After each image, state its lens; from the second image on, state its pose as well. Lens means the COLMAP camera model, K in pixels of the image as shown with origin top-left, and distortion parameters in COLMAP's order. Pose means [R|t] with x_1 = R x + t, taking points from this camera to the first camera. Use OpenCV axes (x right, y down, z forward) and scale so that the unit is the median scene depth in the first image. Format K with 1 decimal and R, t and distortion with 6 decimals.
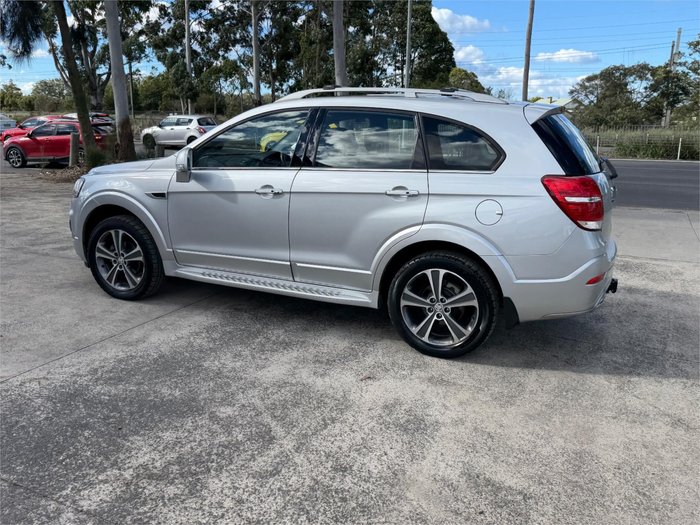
lens RADIAL K [[592.1, 0, 344.1], [0, 592.1, 251.7], [0, 0, 1]] dist [0.082019, -0.139554]
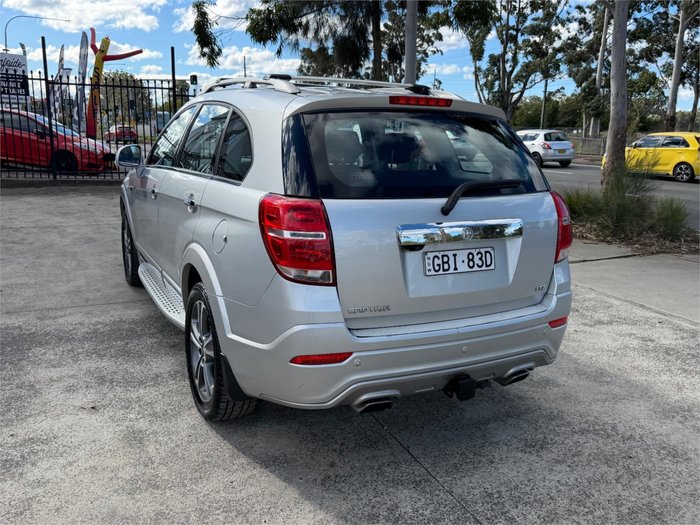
lens RADIAL K [[592.1, 0, 343.7], [0, 592.1, 252.5], [0, 0, 1]] dist [0.082019, -0.139554]
pose [[0.776232, 0.137527, -0.615264, 0.765259], [-0.154417, 0.987665, 0.025952, -0.083686], [0.611244, 0.074863, 0.787894, 0.474304]]
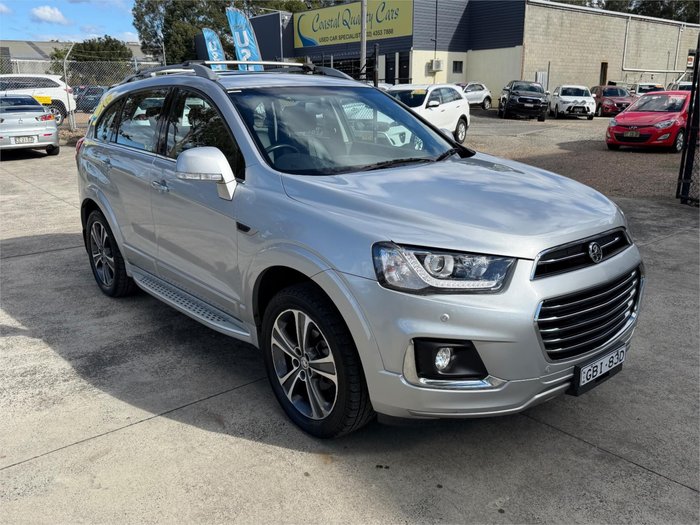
lens RADIAL K [[592.1, 0, 335.4], [0, 592.1, 266.2], [0, 0, 1]] dist [0.082019, -0.139554]
pose [[-0.889325, -0.125271, 0.439783, -0.616022], [0.106681, 0.878367, 0.465930, -0.488997], [-0.444658, 0.461279, -0.767790, 2.121345]]
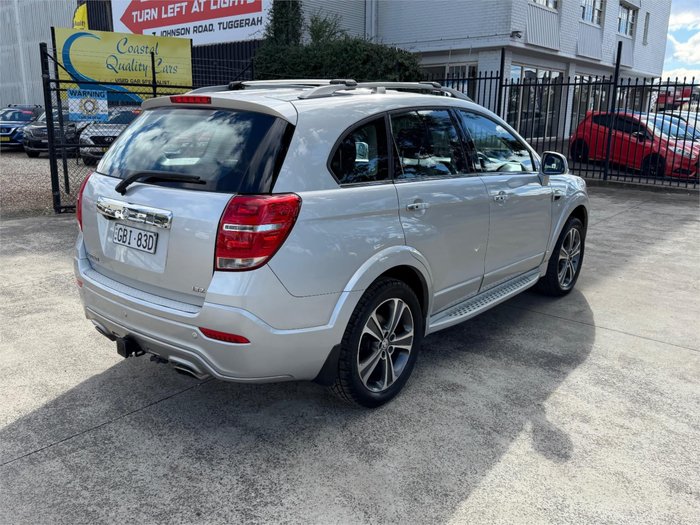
lens RADIAL K [[592.1, 0, 347.1], [0, 592.1, 255.3], [0, 0, 1]] dist [0.082019, -0.139554]
pose [[-0.273925, 0.205806, -0.939473, 1.102319], [-0.231201, 0.934099, 0.272040, -0.322267], [0.933548, 0.291726, -0.208291, 1.472126]]
